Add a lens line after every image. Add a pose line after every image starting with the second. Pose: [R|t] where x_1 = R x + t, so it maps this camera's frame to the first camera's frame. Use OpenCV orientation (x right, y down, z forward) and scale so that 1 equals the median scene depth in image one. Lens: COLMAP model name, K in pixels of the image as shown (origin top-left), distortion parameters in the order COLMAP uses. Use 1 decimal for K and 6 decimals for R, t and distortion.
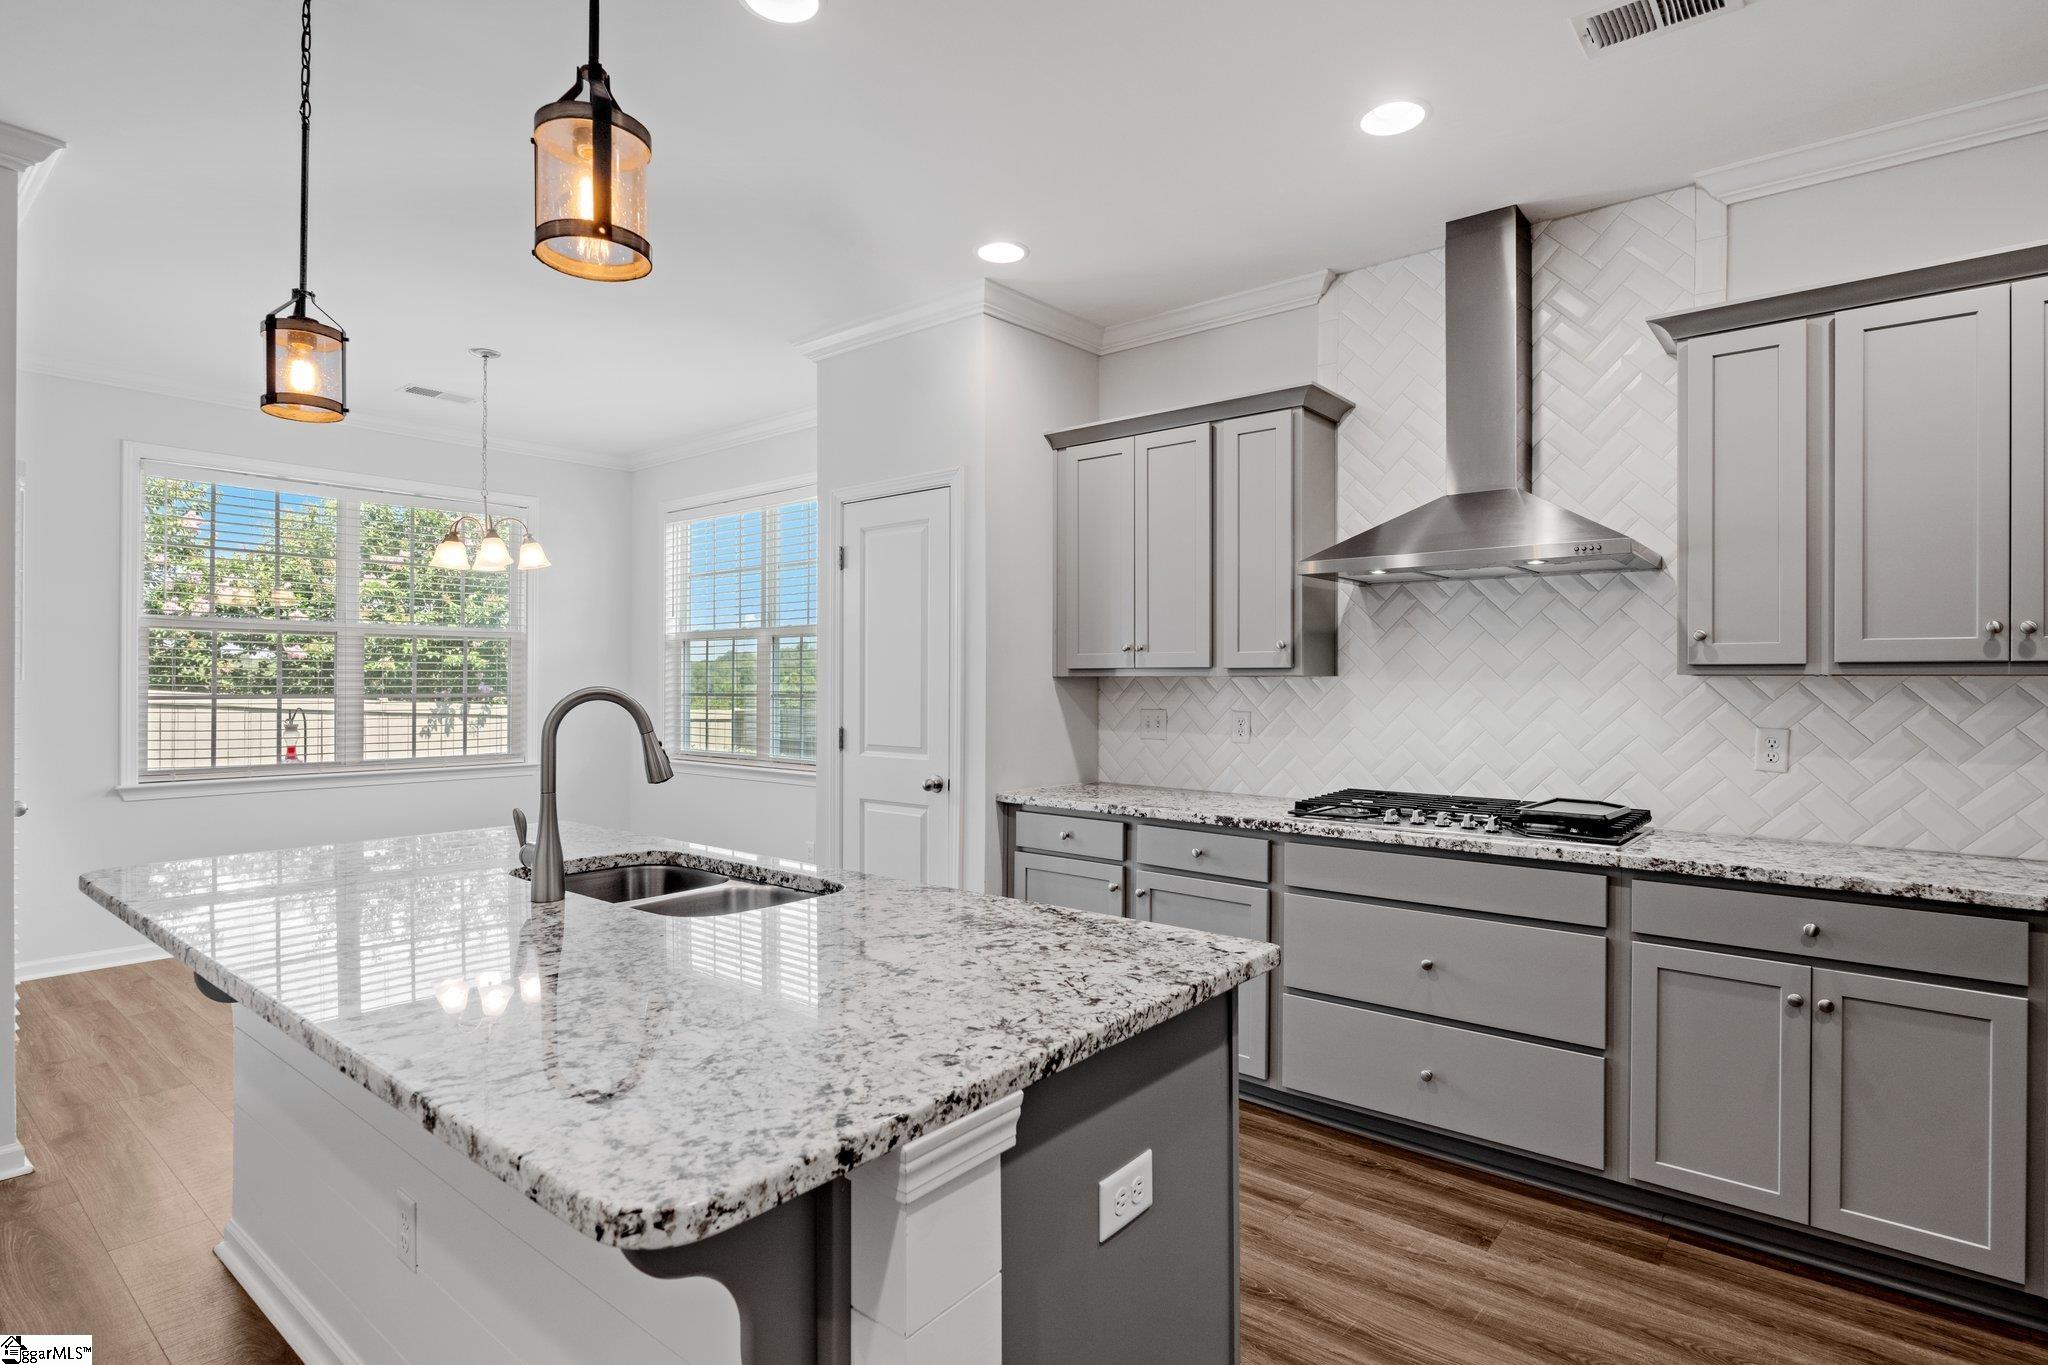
lens RADIAL K [[1035.6, 0, 1019.9], [0, 1035.6, 680.2], [0, 0, 1]] dist [-0.004264, 0.000144]
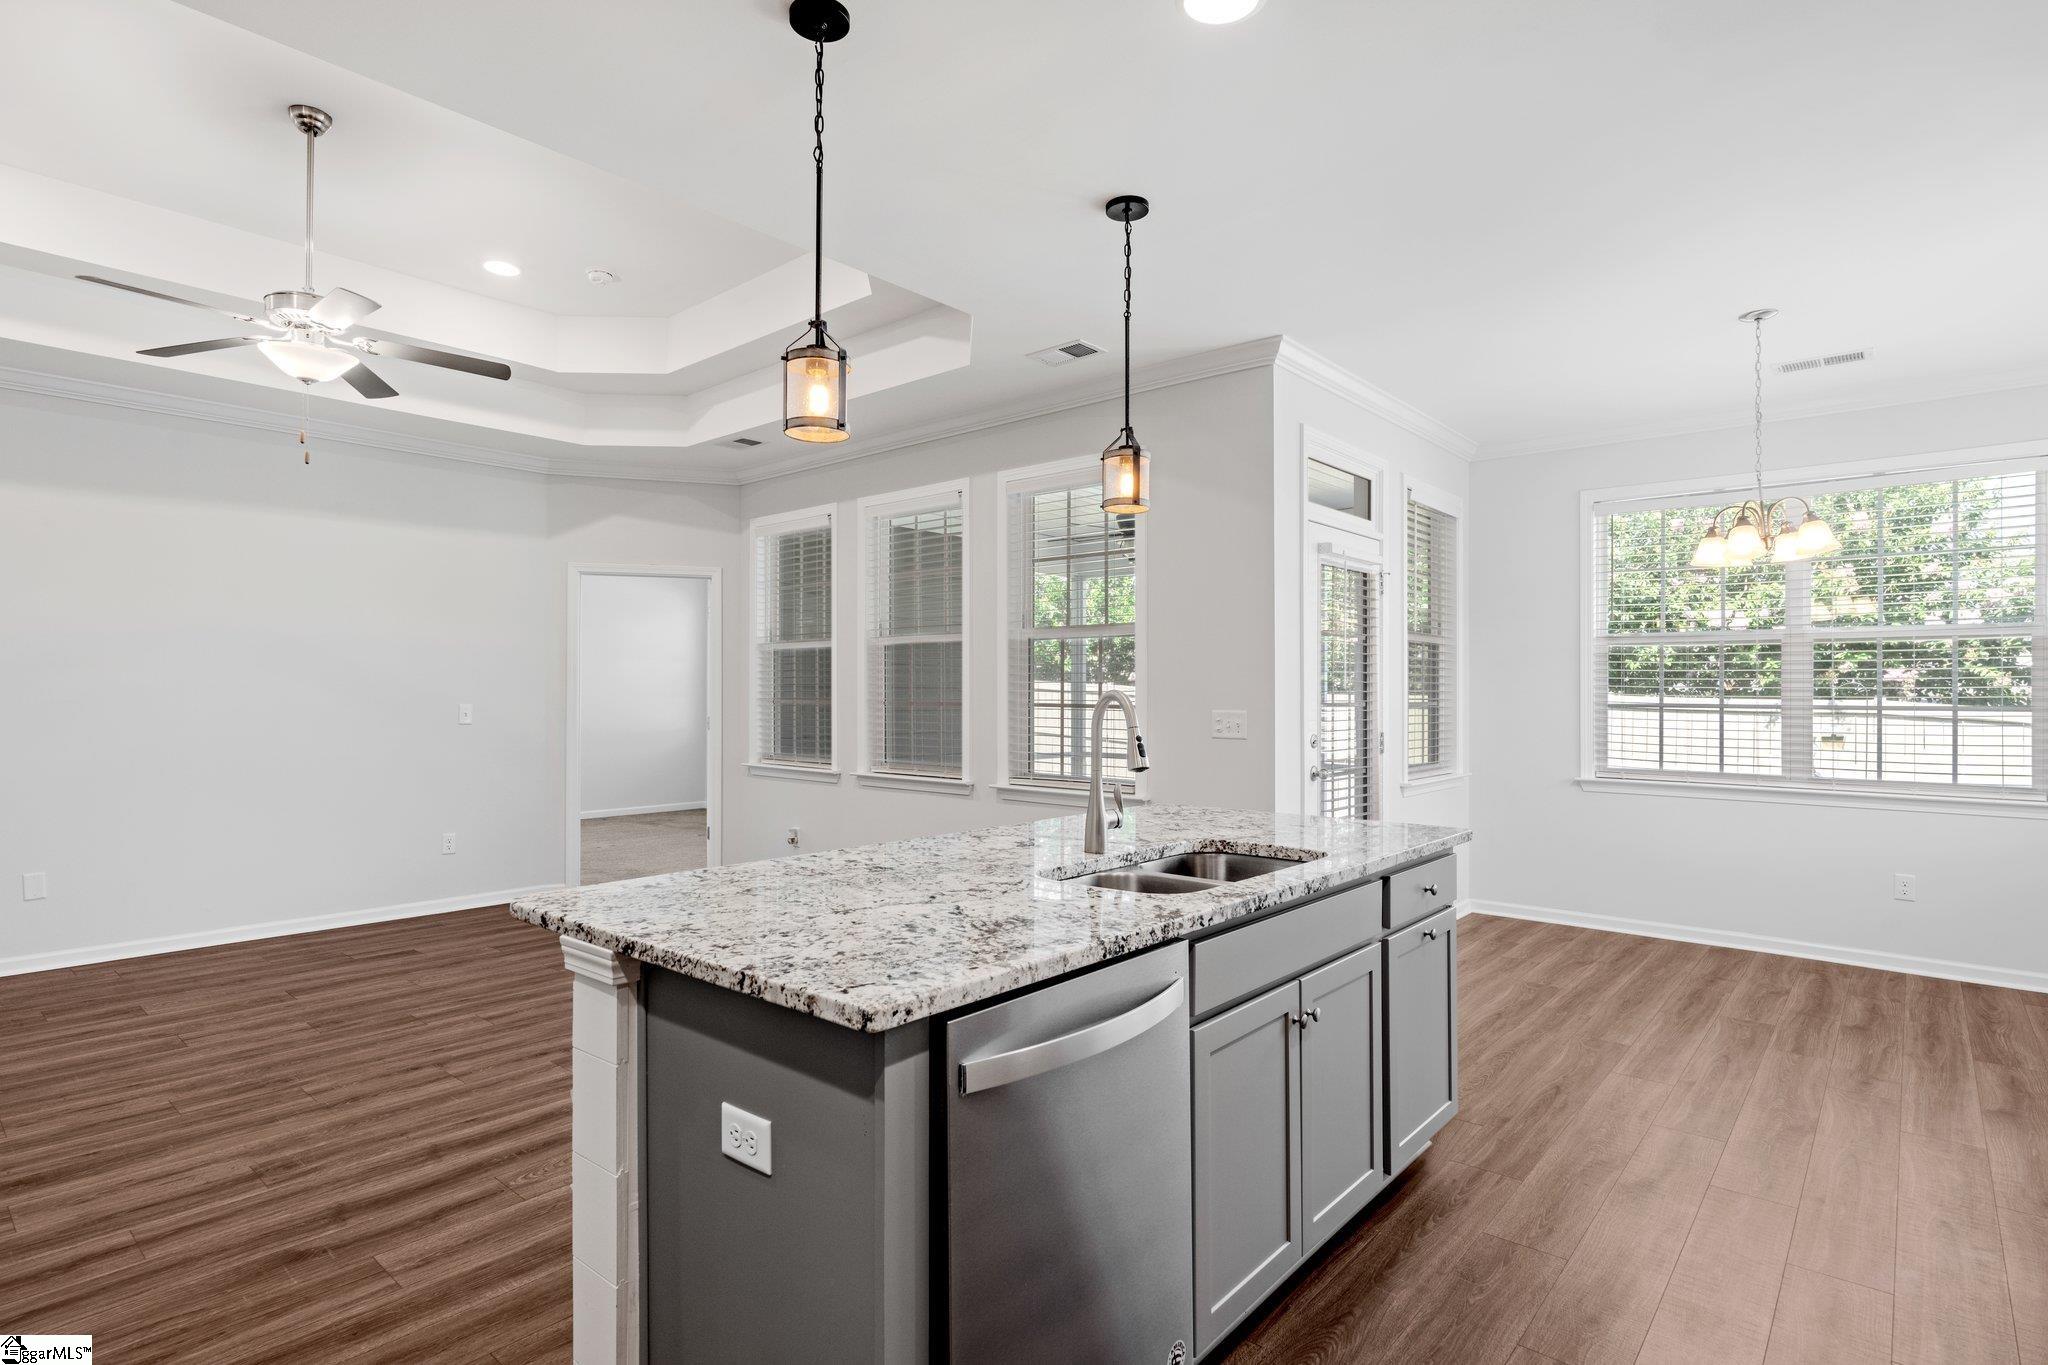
lens RADIAL K [[1035.6, 0, 1022.1], [0, 1035.6, 687.0], [0, 0, 1]] dist [-0.004264, 0.000144]
pose [[-0.022103, -0.007178, -0.999730, 0.478849], [0.000575, 0.999974, -0.007193, 0.005926], [0.999756, -0.000734, -0.022099, 0.518130]]
